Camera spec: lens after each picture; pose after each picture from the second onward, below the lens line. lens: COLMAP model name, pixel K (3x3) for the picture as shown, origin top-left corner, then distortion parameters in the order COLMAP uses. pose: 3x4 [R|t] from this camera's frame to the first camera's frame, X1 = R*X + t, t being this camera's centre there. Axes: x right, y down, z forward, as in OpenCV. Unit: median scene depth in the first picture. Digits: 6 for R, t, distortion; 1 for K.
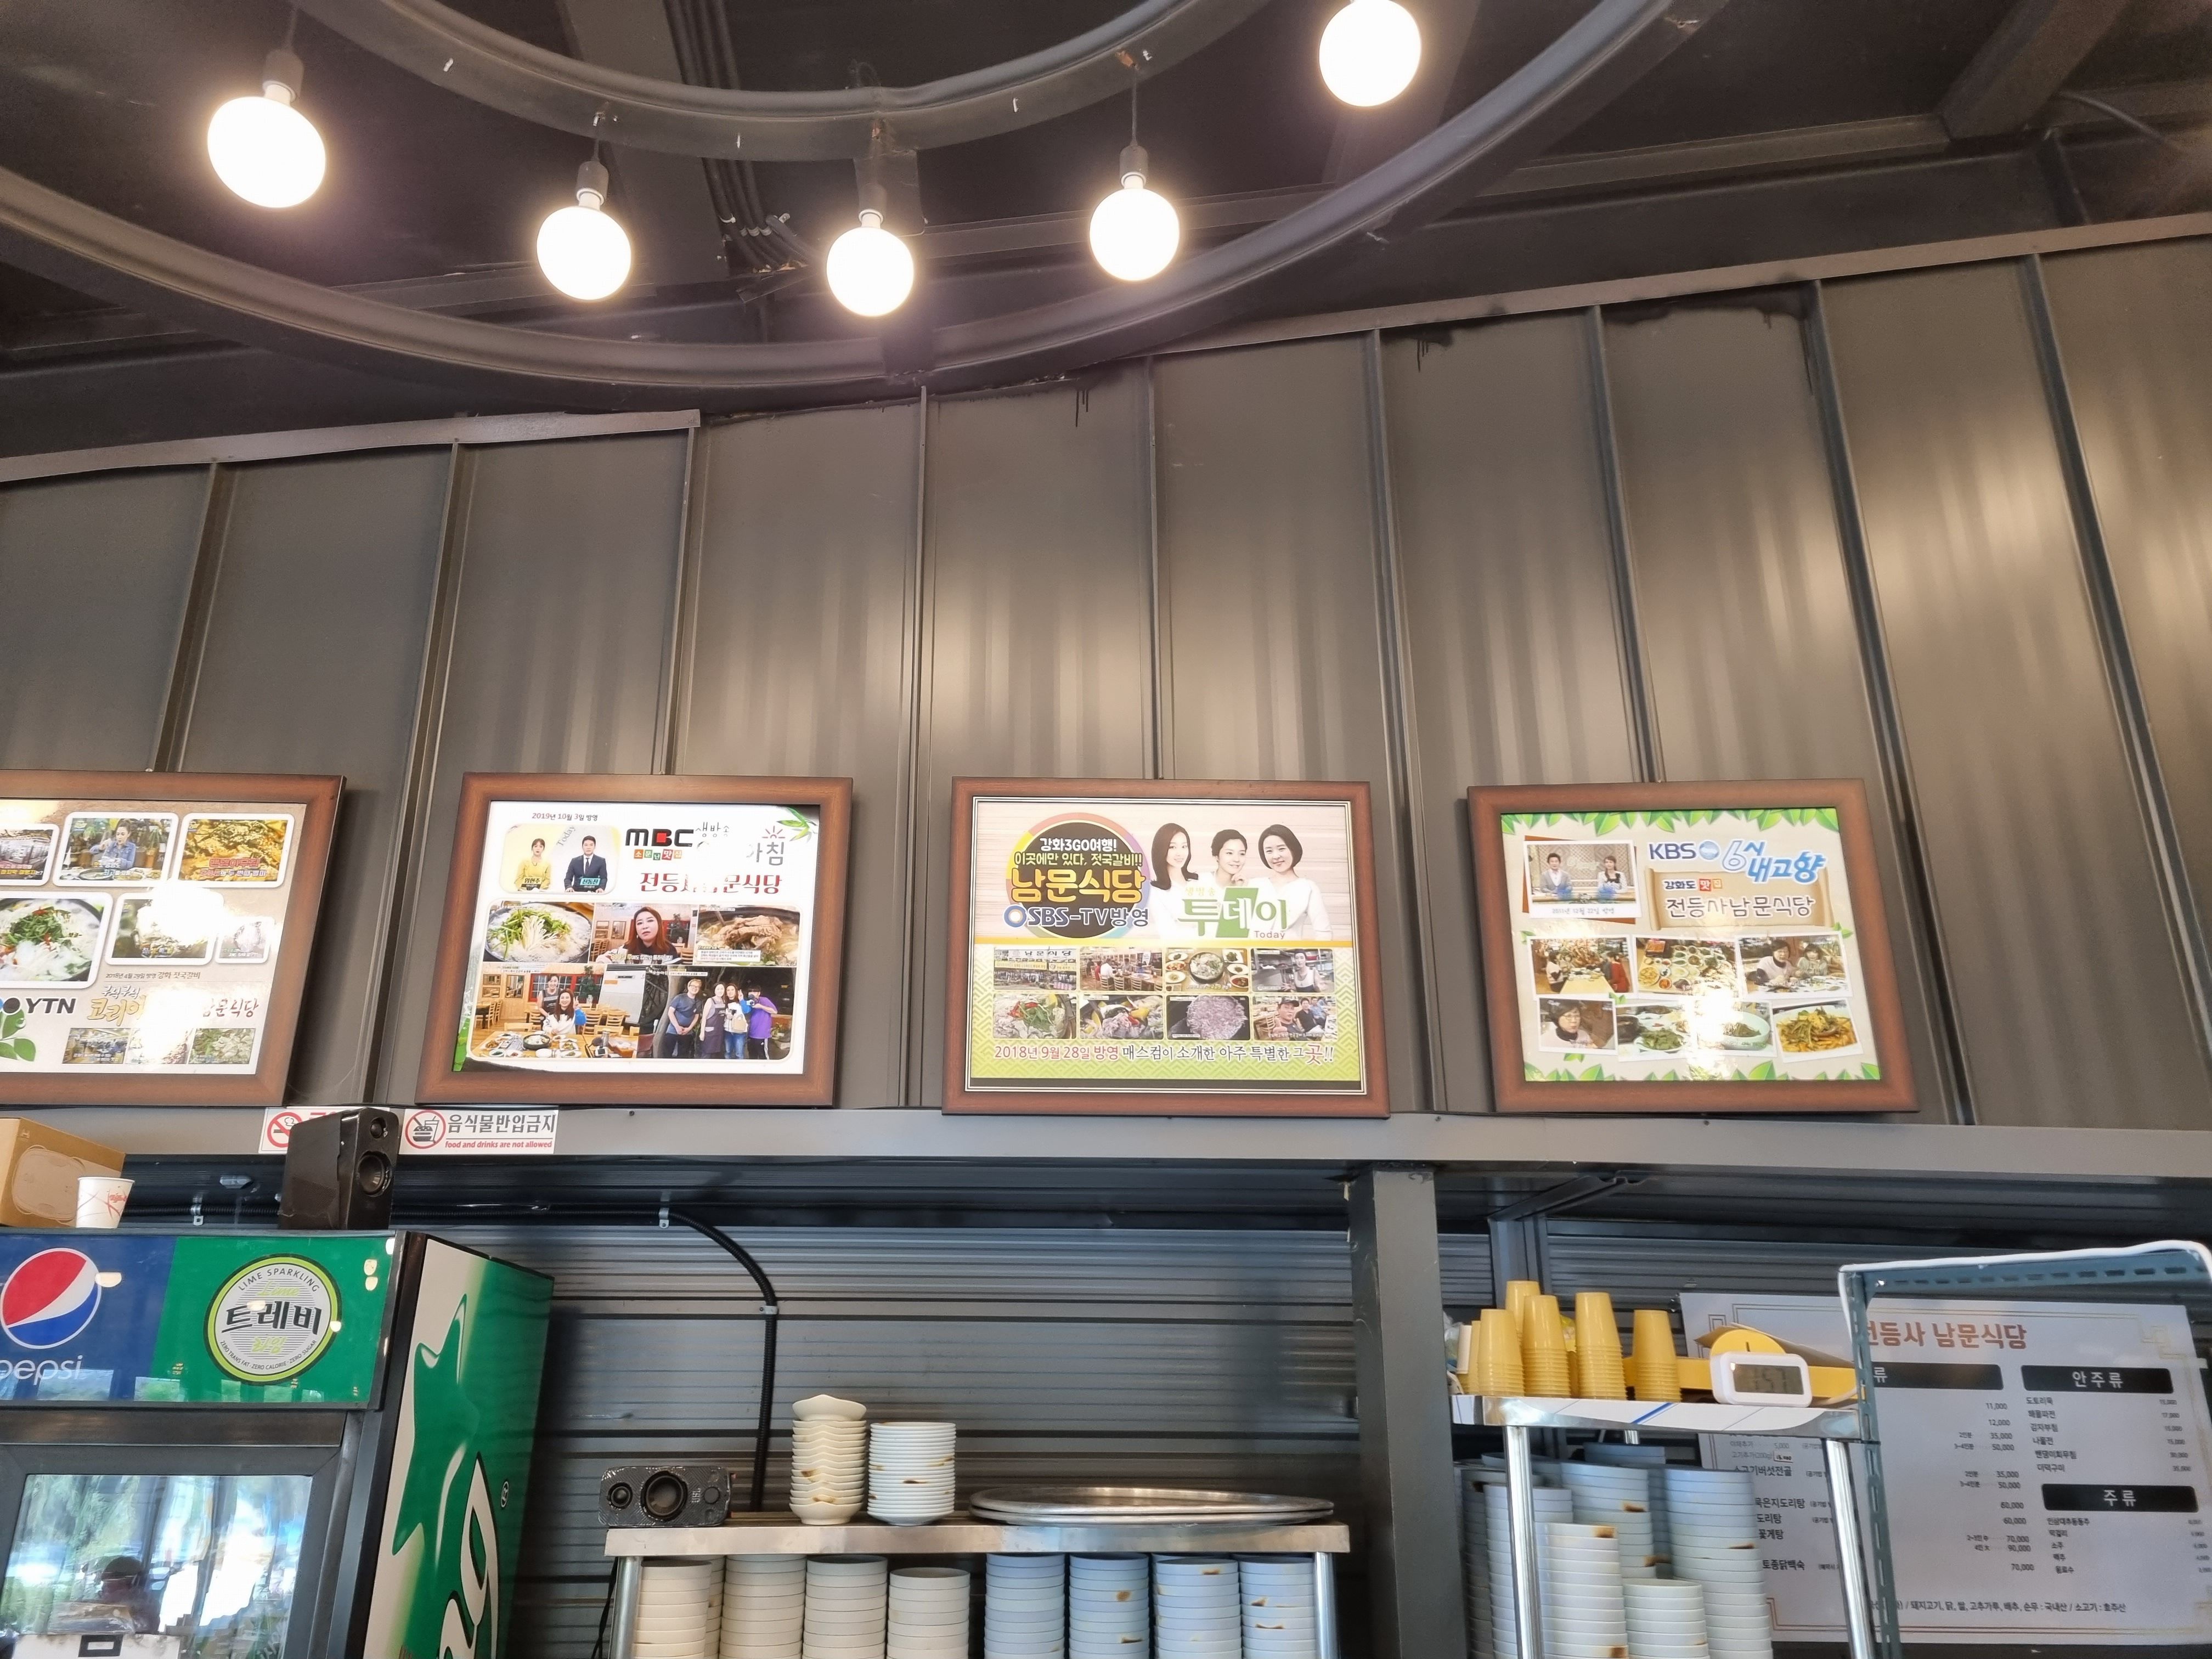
lens RADIAL K [[1605.3, 0, 1089.2], [0, 1605.3, 818.4], [0, 0, 1]] dist [0.050538, -0.048892]
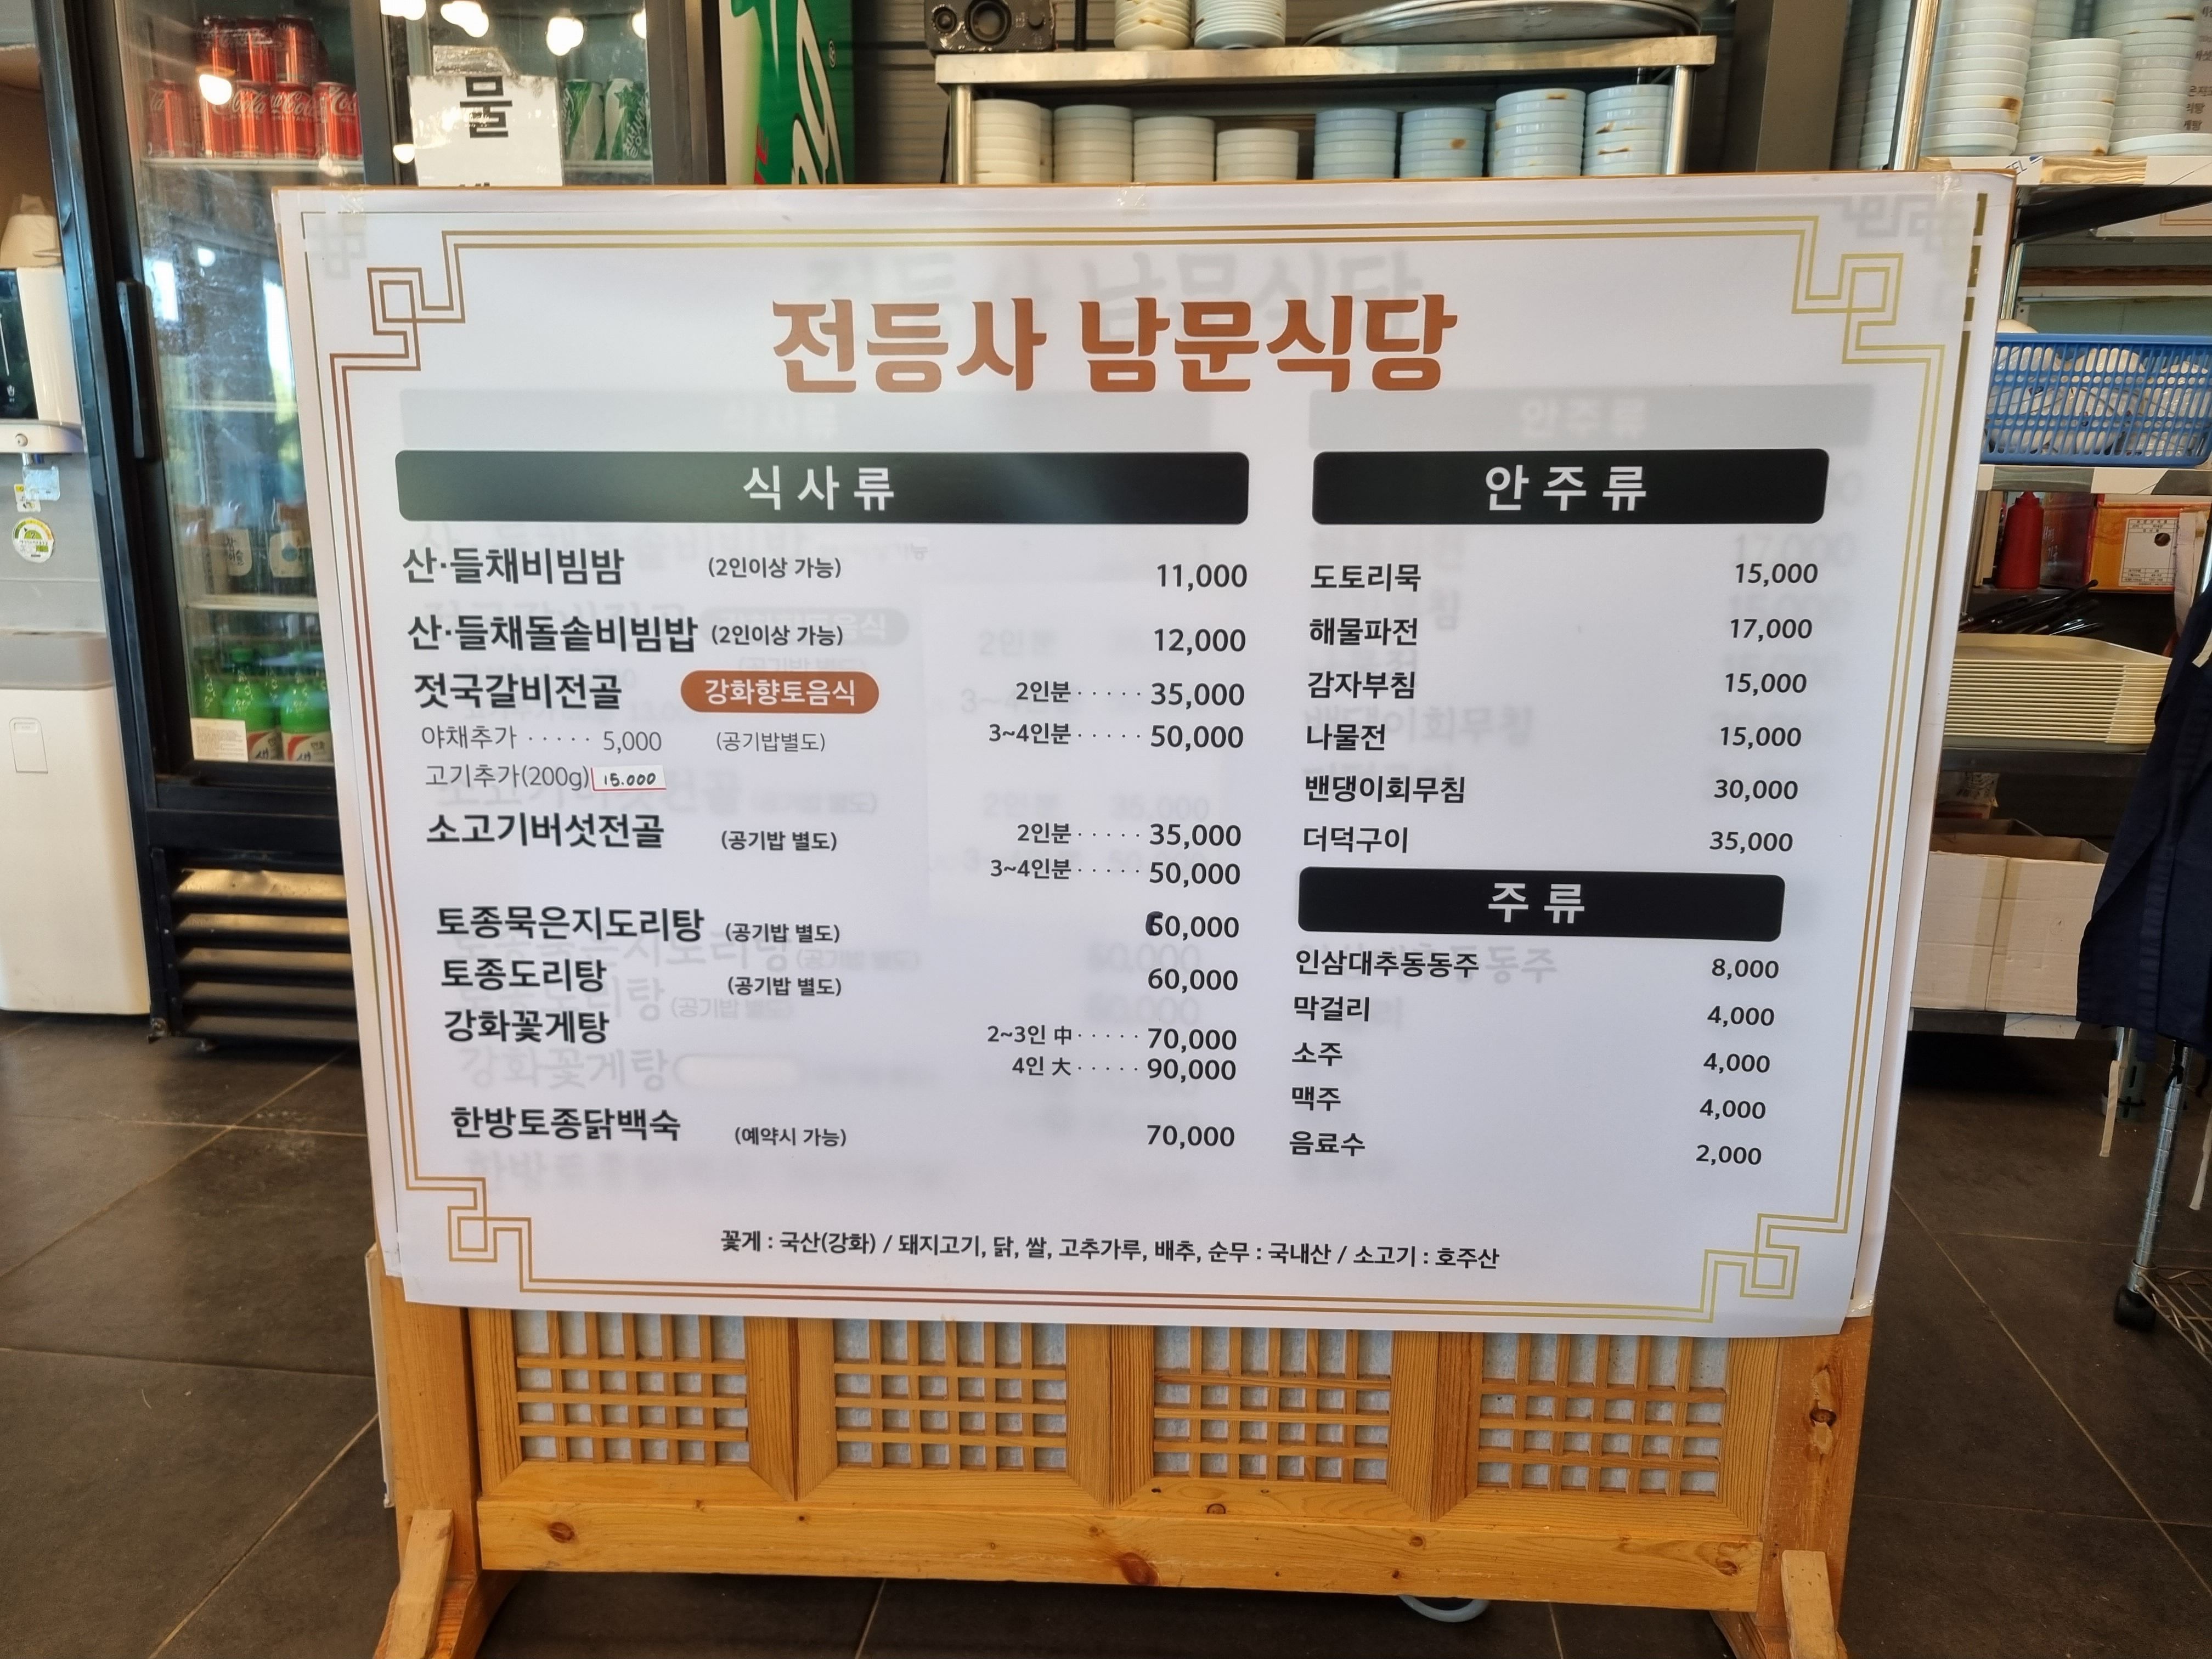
lens RADIAL K [[1605.3, 0, 1089.2], [0, 1605.3, 818.4], [0, 0, 1]] dist [0.050538, -0.048892]
pose [[0.986517, 0.035127, -0.159847, -0.025793], [0.047457, 0.873336, 0.484802, 0.330939], [0.156630, -0.485851, 0.859893, -0.060943]]
